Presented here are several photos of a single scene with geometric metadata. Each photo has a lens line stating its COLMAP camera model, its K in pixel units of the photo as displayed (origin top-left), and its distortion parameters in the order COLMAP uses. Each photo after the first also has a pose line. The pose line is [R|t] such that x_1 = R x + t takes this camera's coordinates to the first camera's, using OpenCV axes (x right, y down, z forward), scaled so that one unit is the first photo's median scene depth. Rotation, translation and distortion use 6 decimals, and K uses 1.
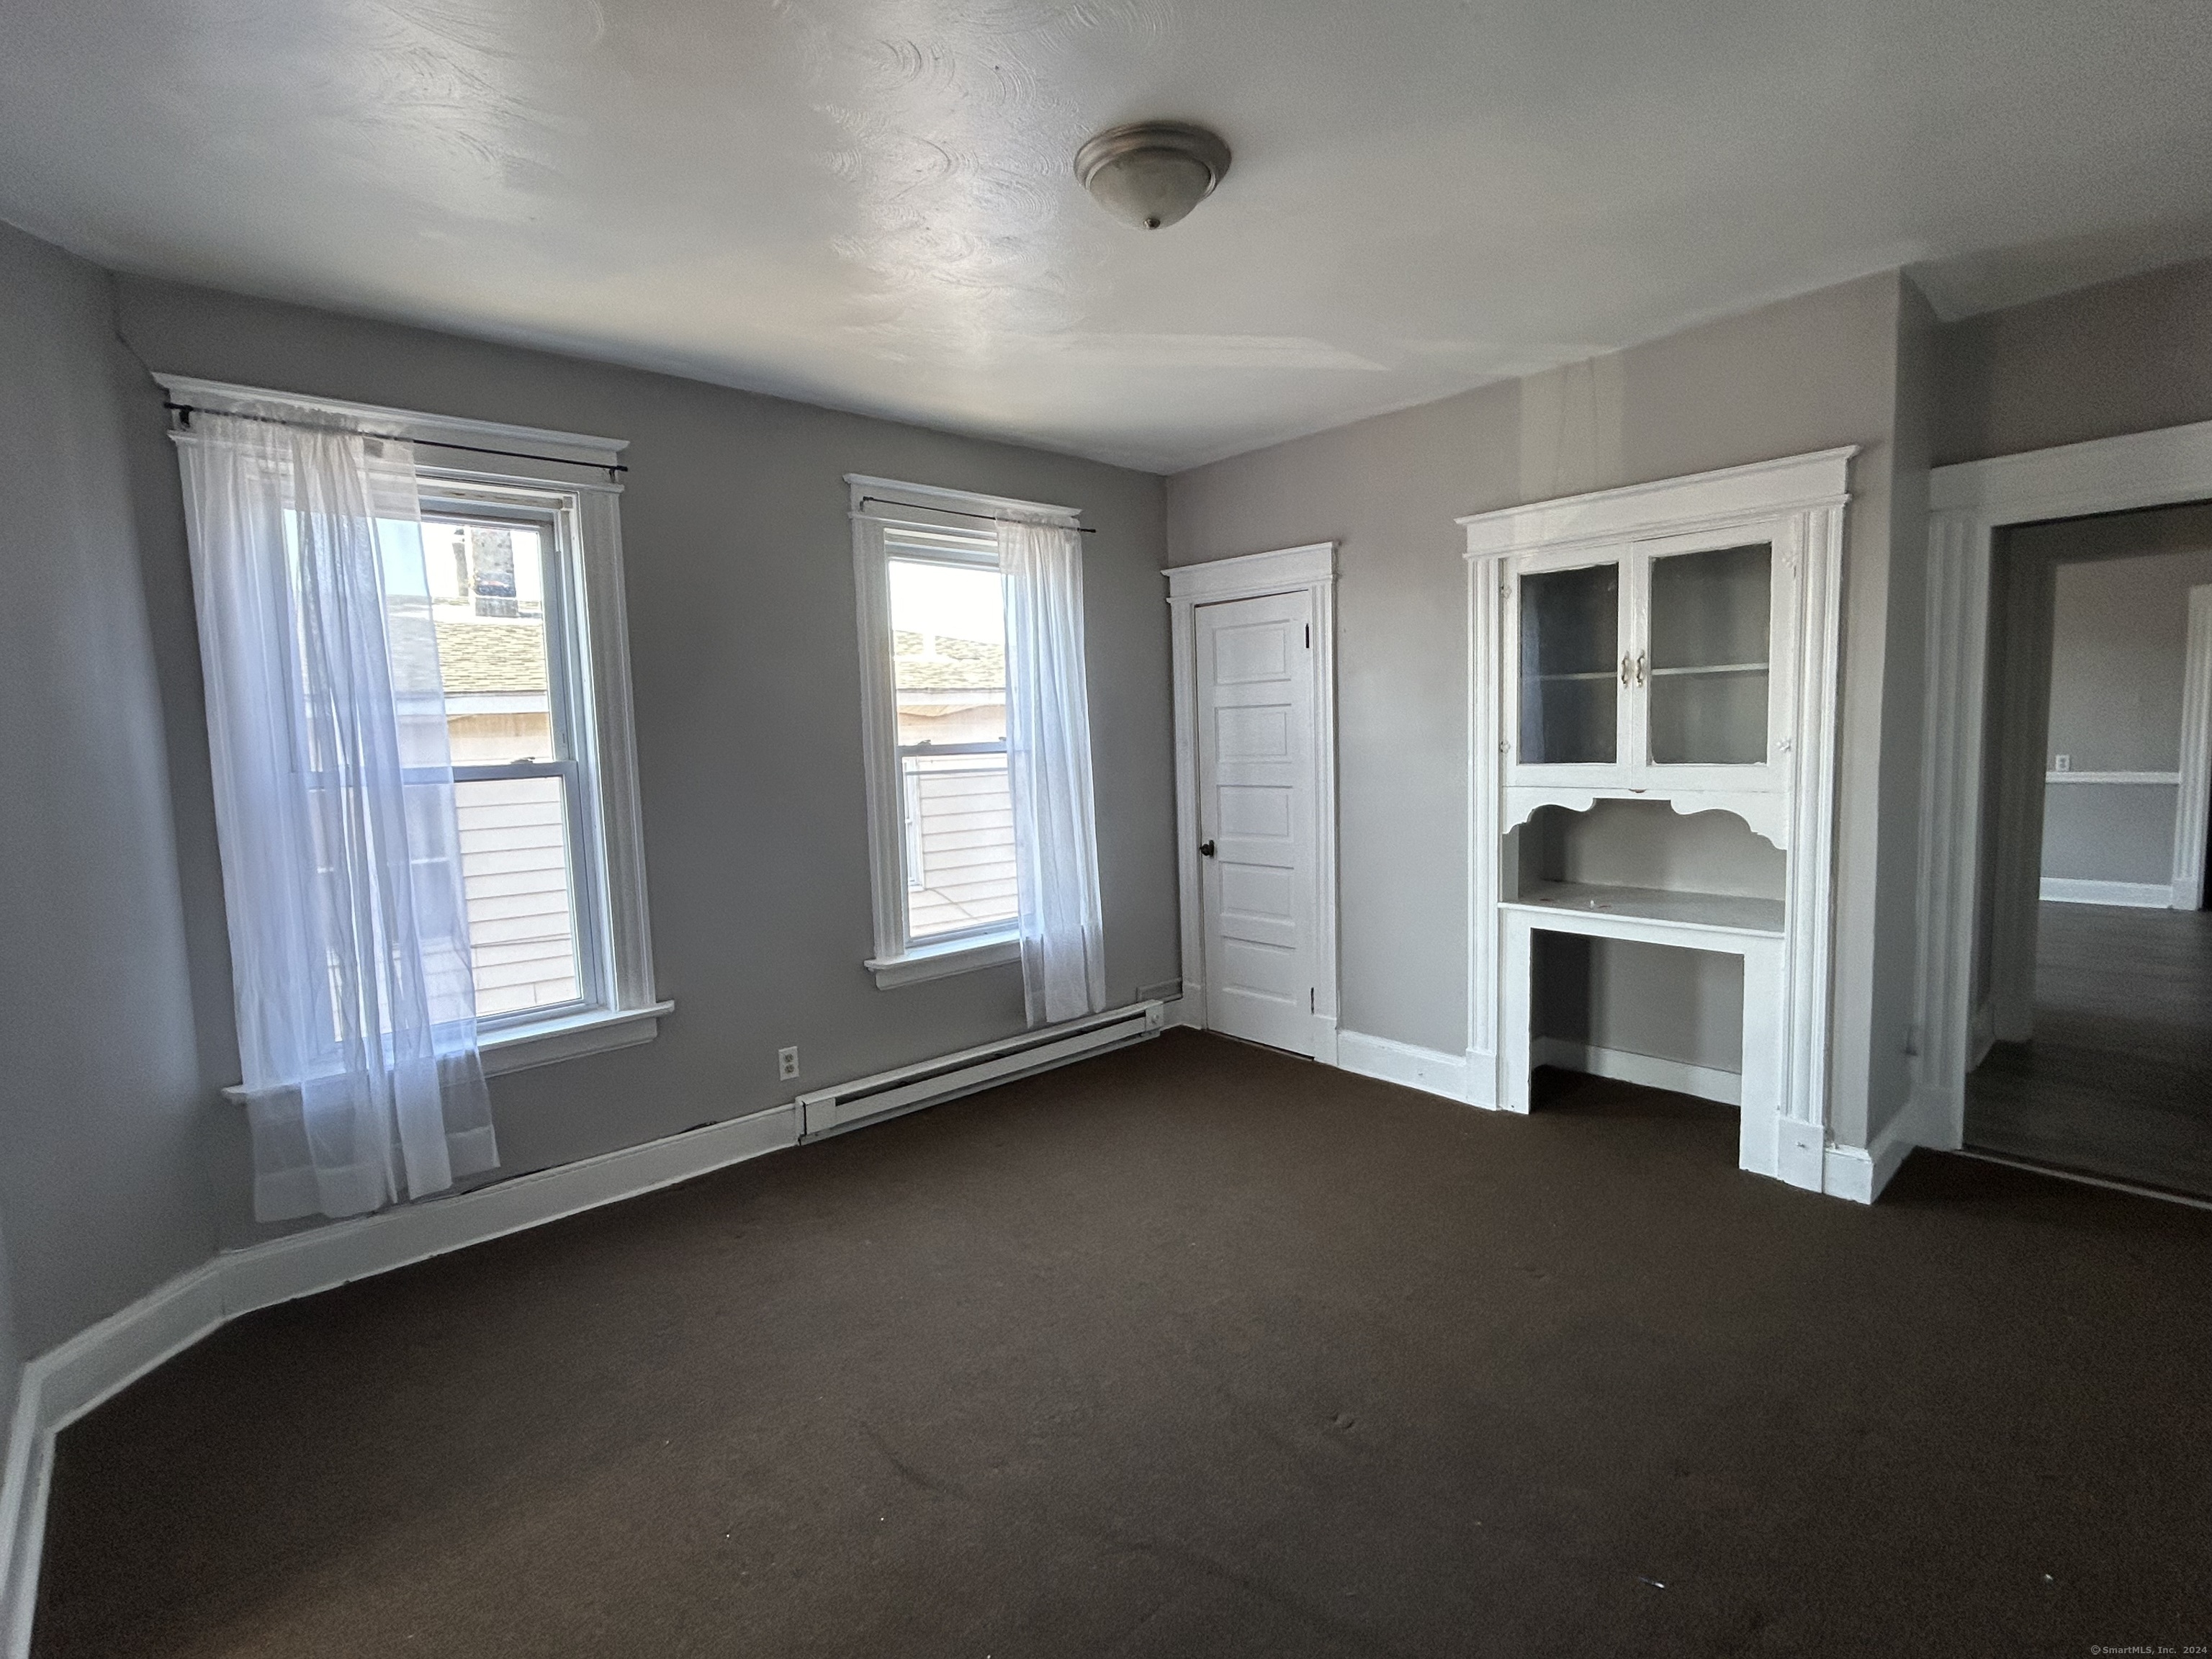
lens RADIAL K [[1063.4, 0, 1105.7], [0, 1063.4, 832.3], [0, 0, 1]] dist [-0.006510, -0.001315]
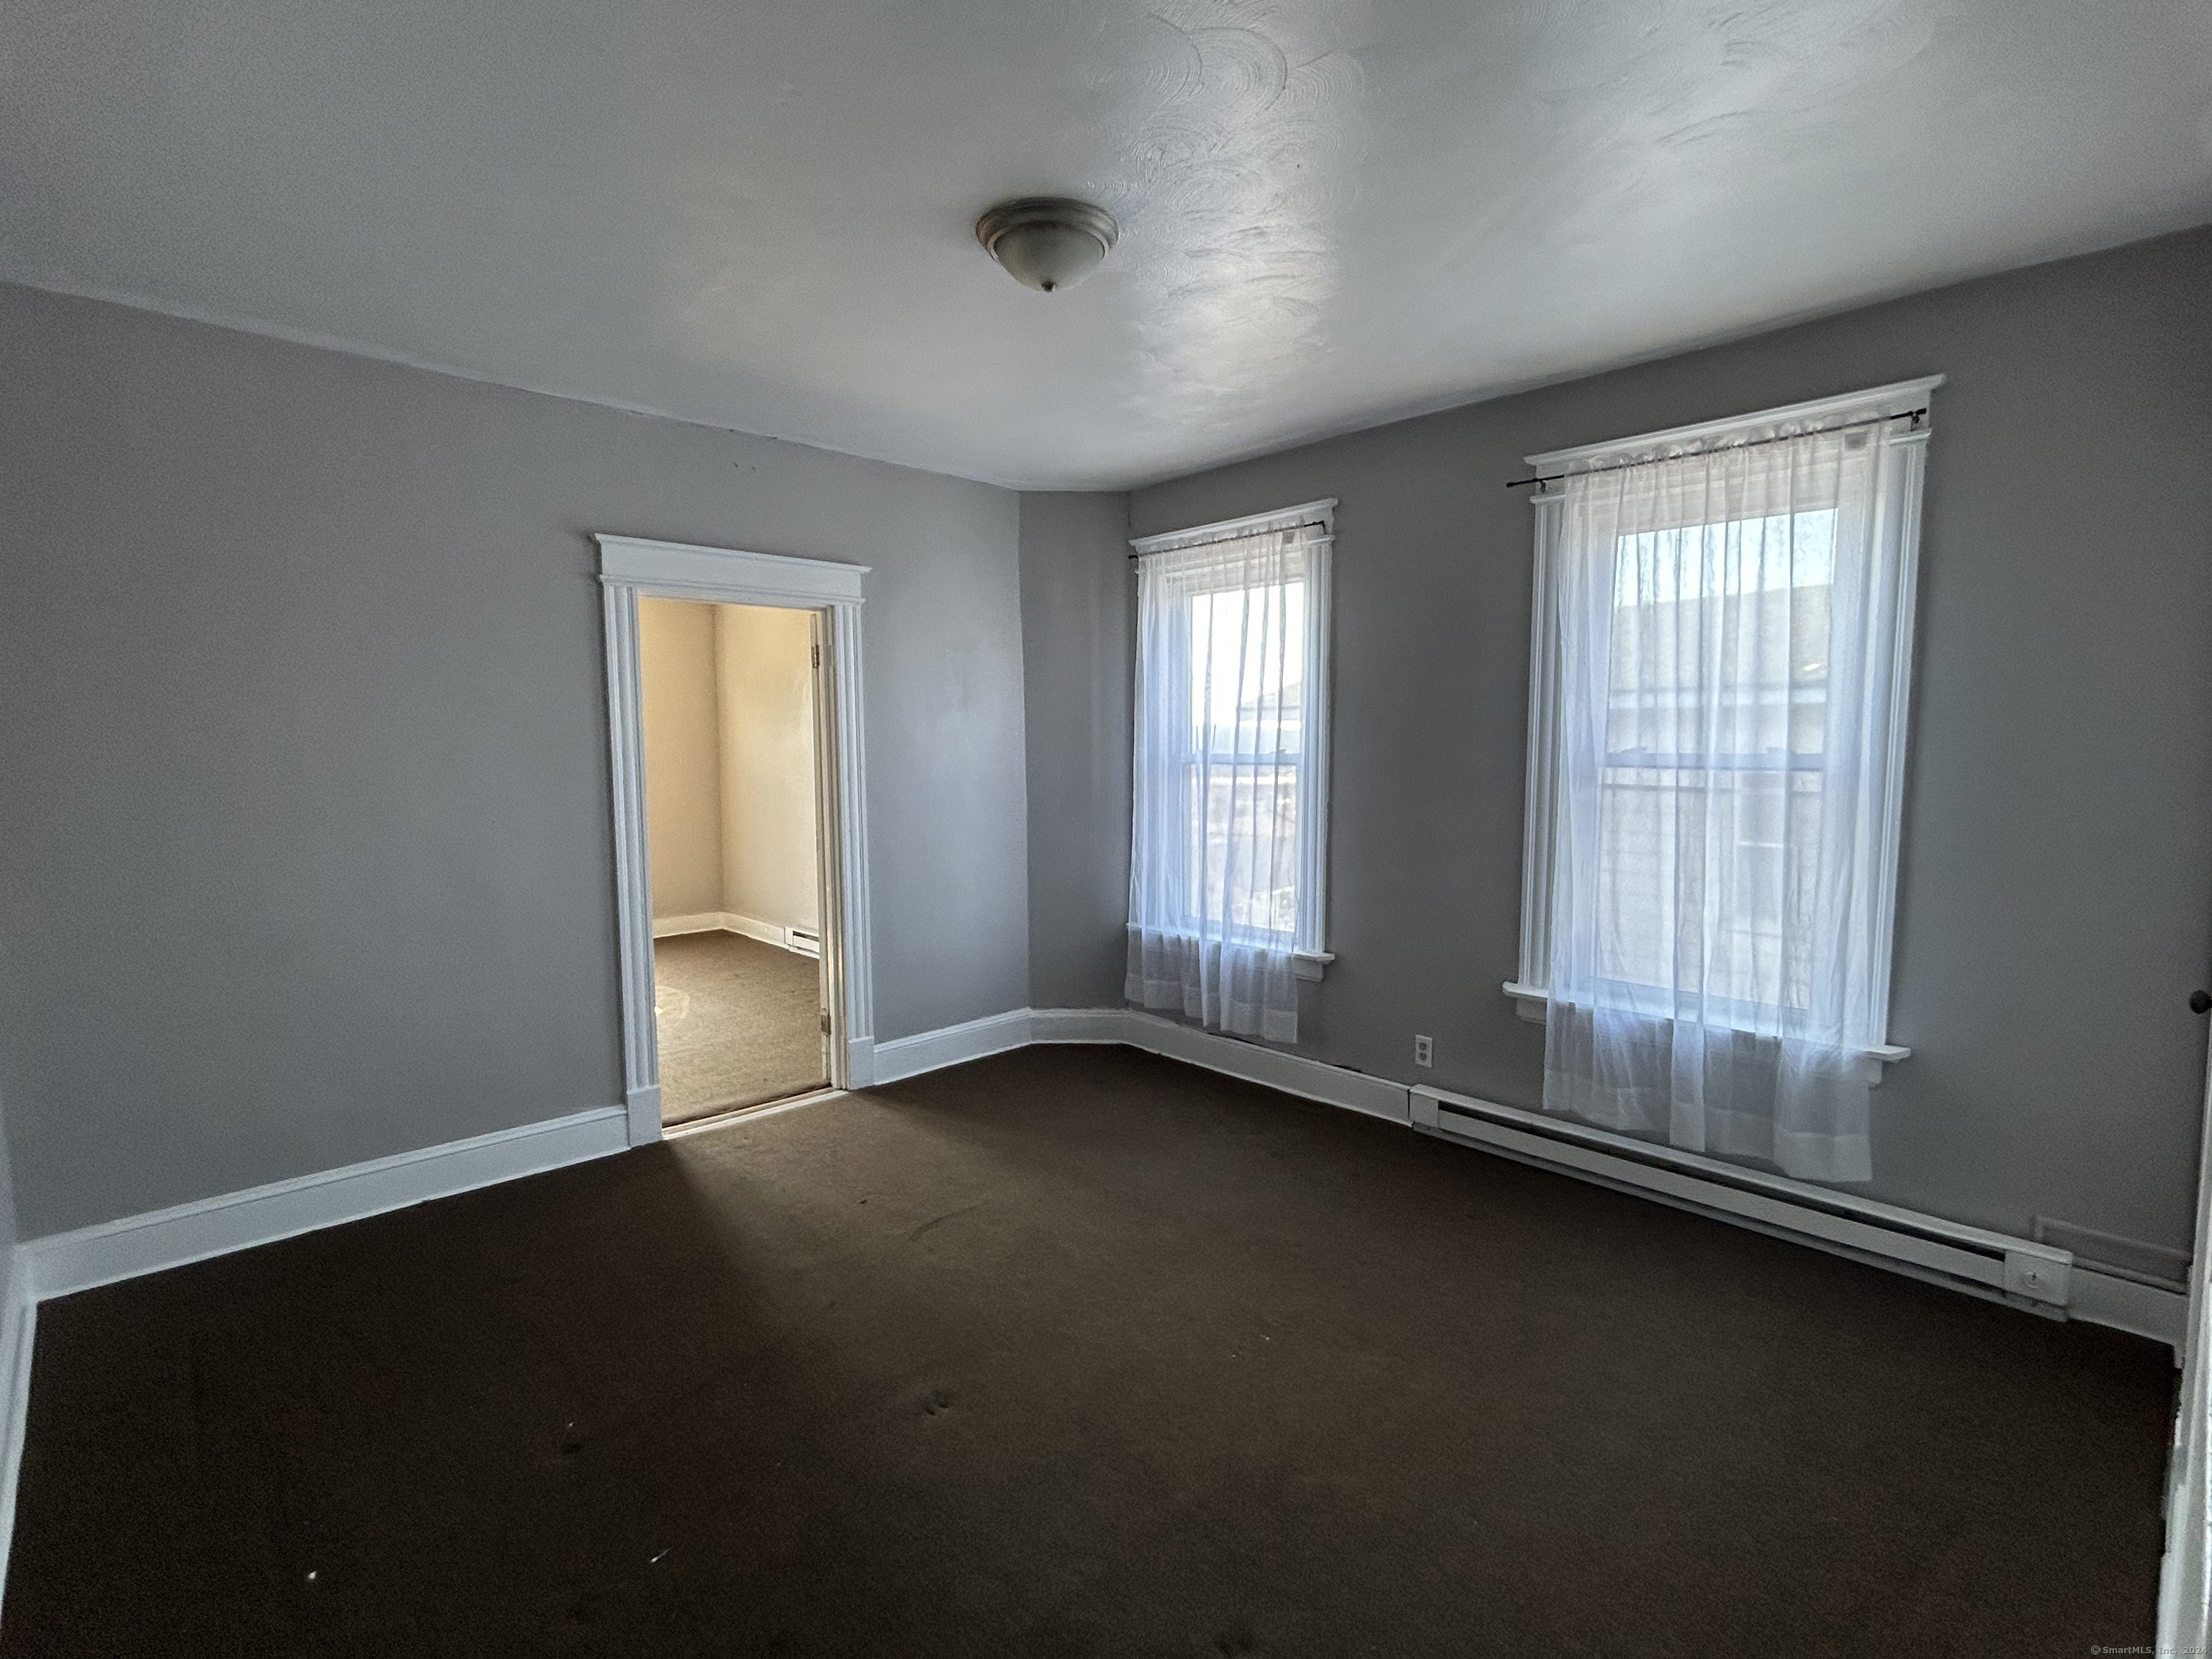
lens RADIAL K [[1063.4, 0, 1101.5], [0, 1063.4, 830.0], [0, 0, 1]] dist [-0.006510, -0.001315]
pose [[0.010095, 0.115906, -0.993209, 0.711705], [-0.091643, 0.989187, 0.114505, -0.089102], [0.995741, 0.089864, 0.020608, 0.639848]]
